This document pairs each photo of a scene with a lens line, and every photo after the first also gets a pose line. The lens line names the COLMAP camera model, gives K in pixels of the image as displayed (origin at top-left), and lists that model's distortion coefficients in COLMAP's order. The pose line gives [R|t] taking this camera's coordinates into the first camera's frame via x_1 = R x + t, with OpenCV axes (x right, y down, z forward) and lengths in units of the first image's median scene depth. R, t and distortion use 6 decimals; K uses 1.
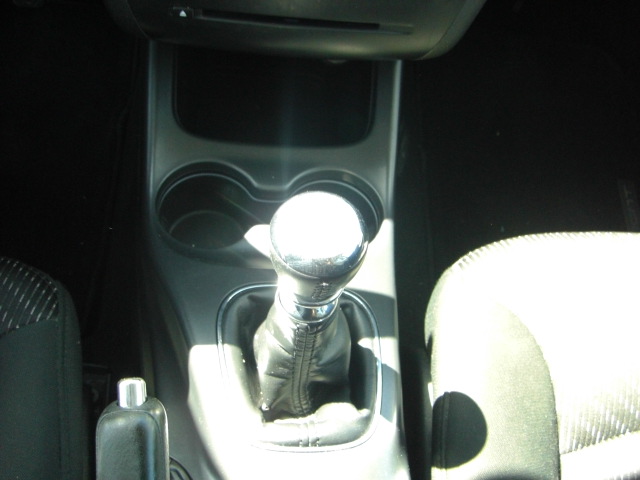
lens RADIAL K [[728.7, 0, 320.0], [0, 728.7, 240.0], [0, 0, 1]] dist [-0.204508, 0.159121]
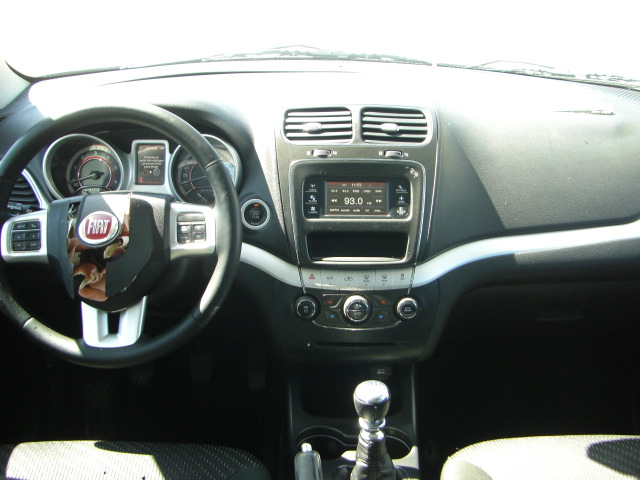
lens RADIAL K [[728.7, 0, 320.0], [0, 728.7, 240.0], [0, 0, 1]] dist [-0.204508, 0.159121]
pose [[0.993223, -0.103912, -0.052059, 0.000718], [0.052967, 0.803399, -0.593081, 0.762711], [0.103452, 0.586304, 0.803458, -1.025741]]
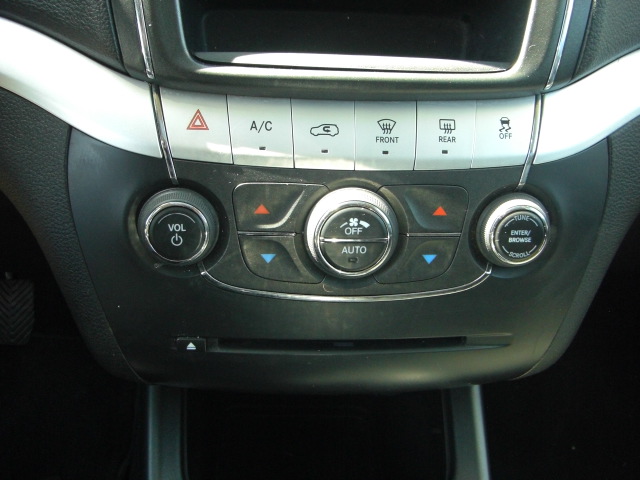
lens RADIAL K [[728.7, 0, 320.0], [0, 728.7, 240.0], [0, 0, 1]] dist [-0.204508, 0.159121]
pose [[0.995988, -0.089091, 0.008429, -0.059264], [0.083830, 0.895896, -0.436283, -0.084959], [0.031317, 0.435239, 0.899770, 0.297913]]
